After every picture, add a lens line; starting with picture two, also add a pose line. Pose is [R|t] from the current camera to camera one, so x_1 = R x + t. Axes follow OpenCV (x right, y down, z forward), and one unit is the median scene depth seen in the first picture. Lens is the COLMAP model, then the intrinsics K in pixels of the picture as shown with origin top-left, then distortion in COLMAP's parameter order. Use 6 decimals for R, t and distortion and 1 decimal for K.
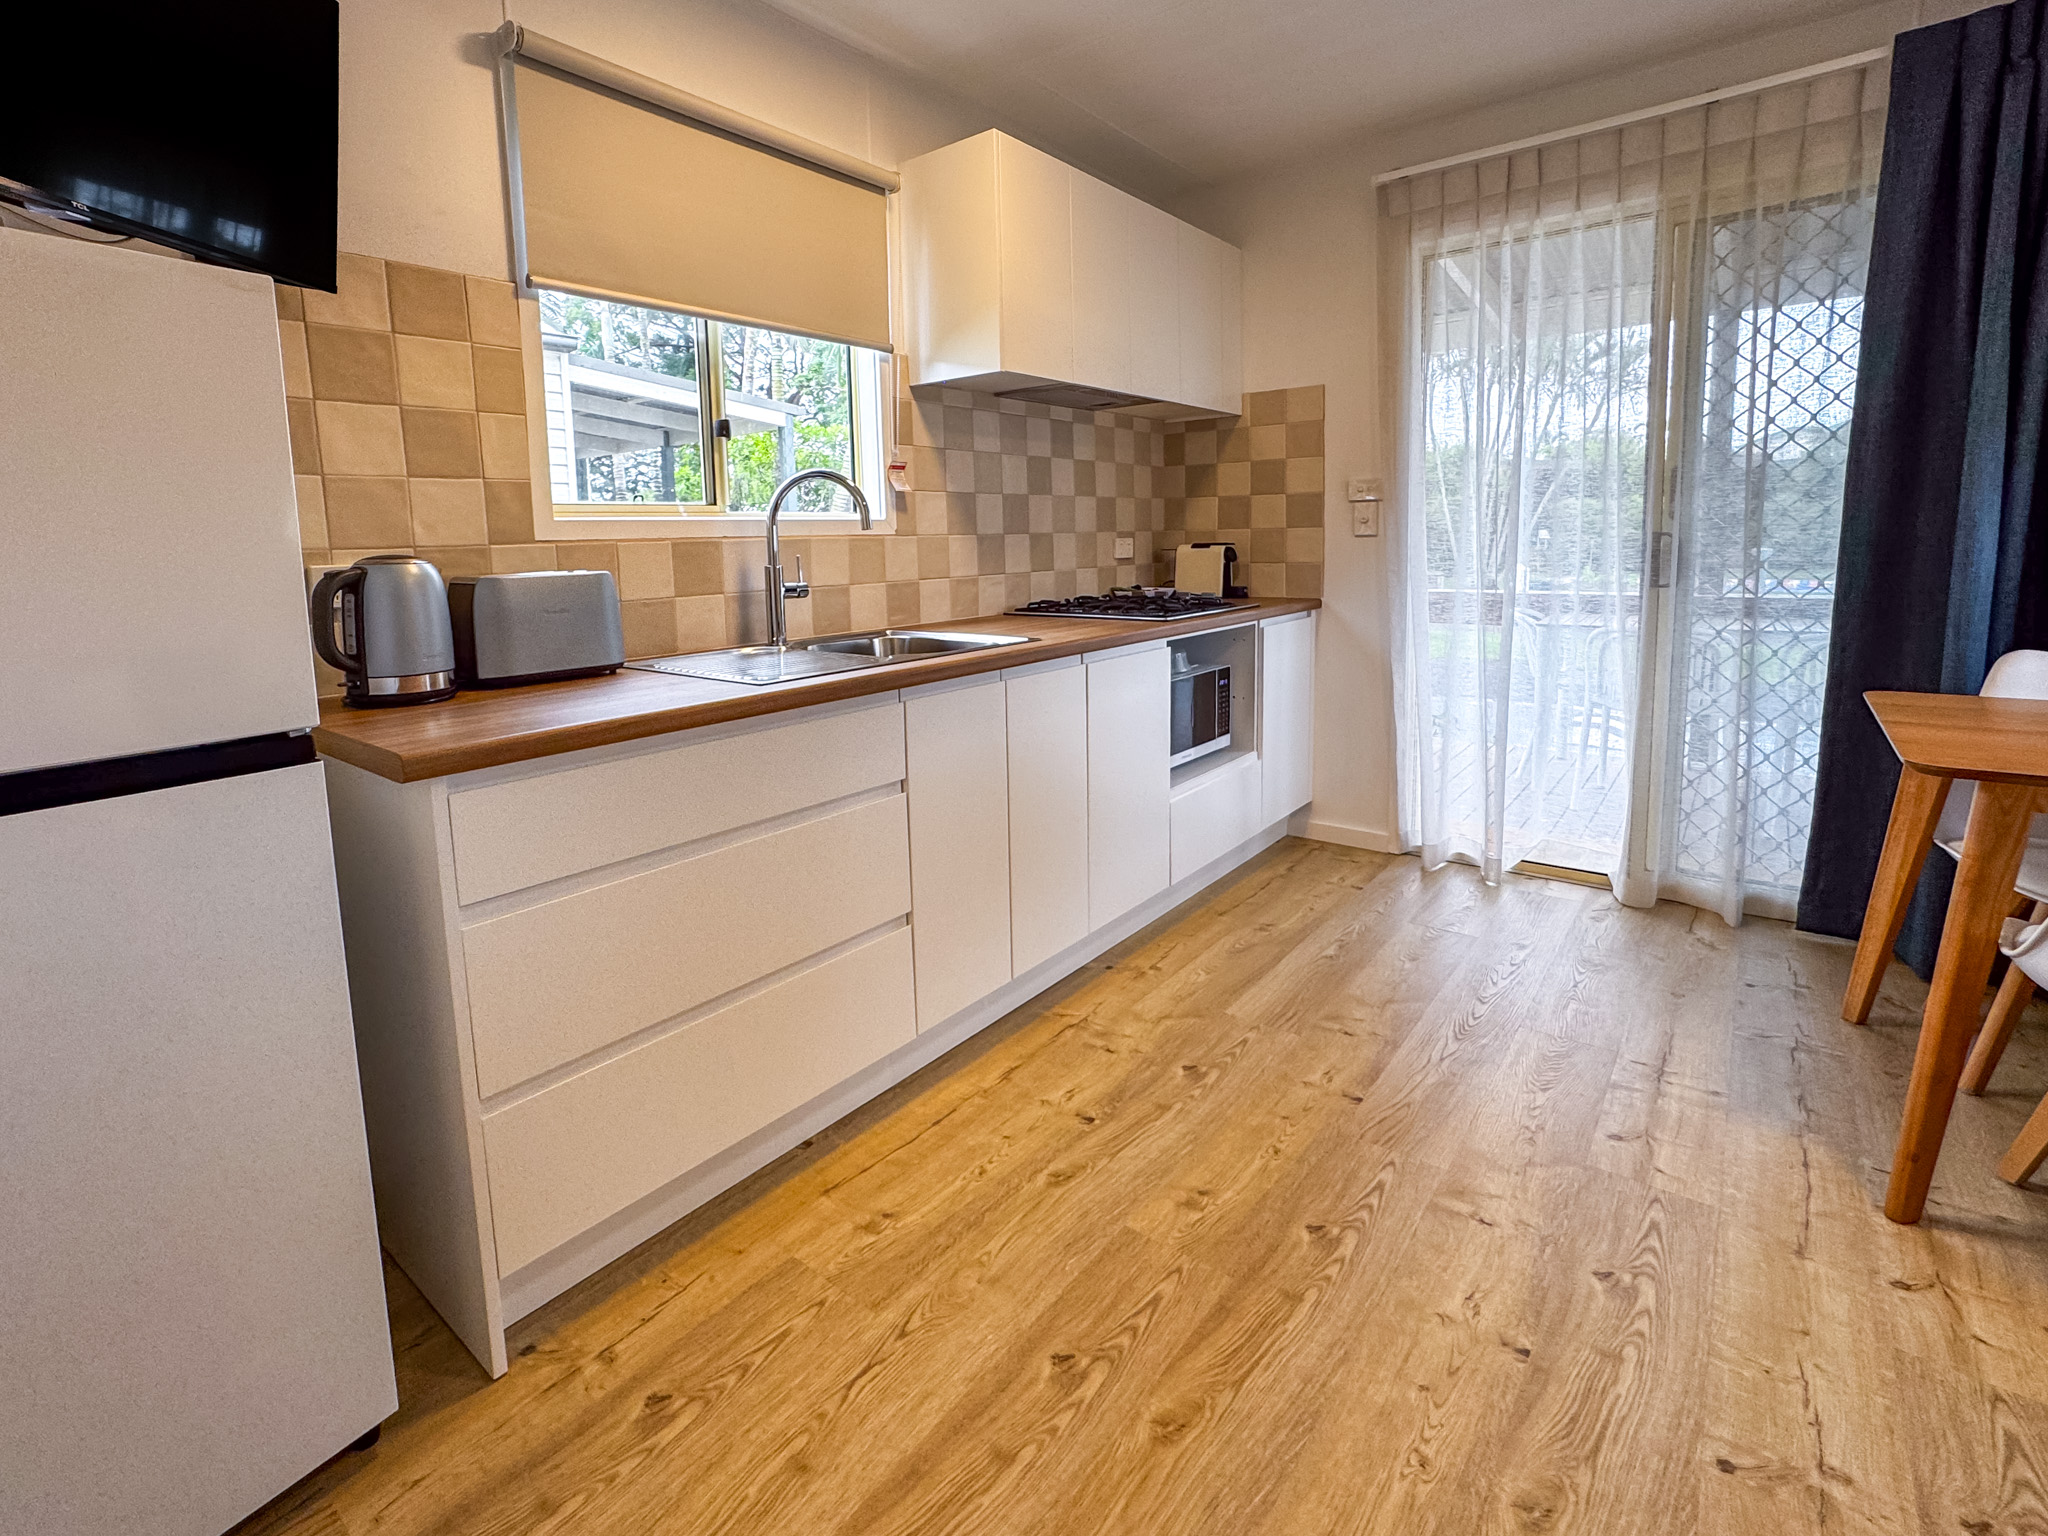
lens RADIAL K [[938.3, 0, 970.0], [0, 938.3, 646.3], [0, 0, 1]] dist [-0.019217, 0.008791]
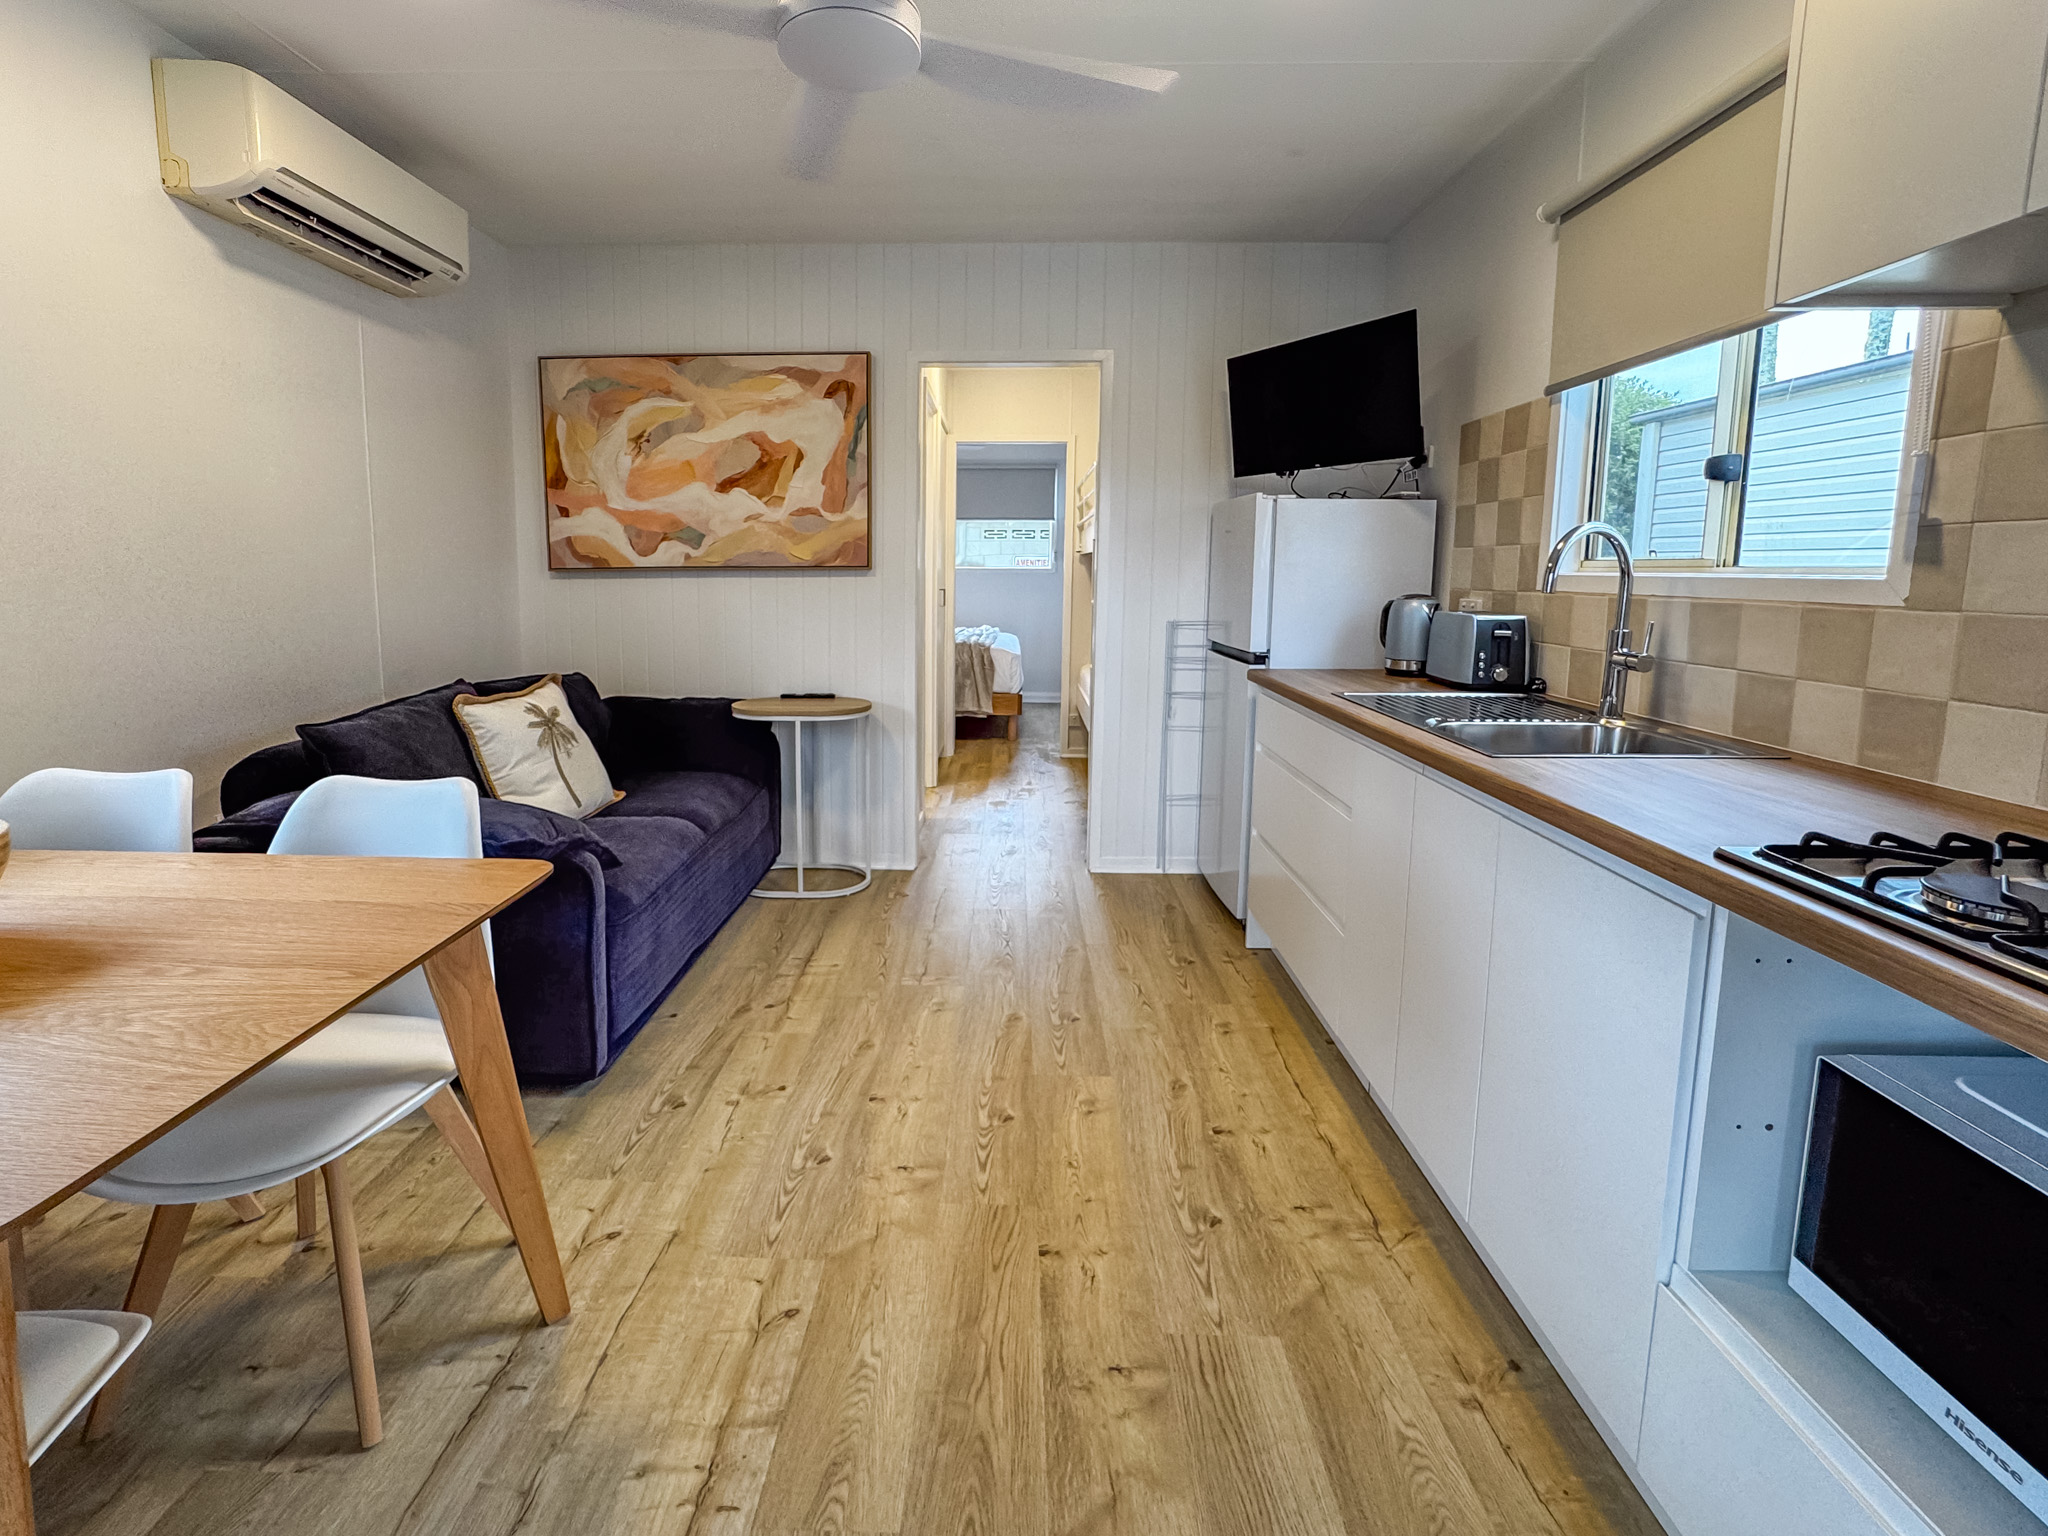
lens RADIAL K [[938.3, 0, 977.0], [0, 938.3, 696.5], [0, 0, 1]] dist [-0.019217, 0.008791]
pose [[-0.783272, 0.106659, -0.612462, 0.817190], [-0.052328, 0.970365, 0.235909, -0.200197], [0.619474, 0.216829, -0.754478, 1.299143]]
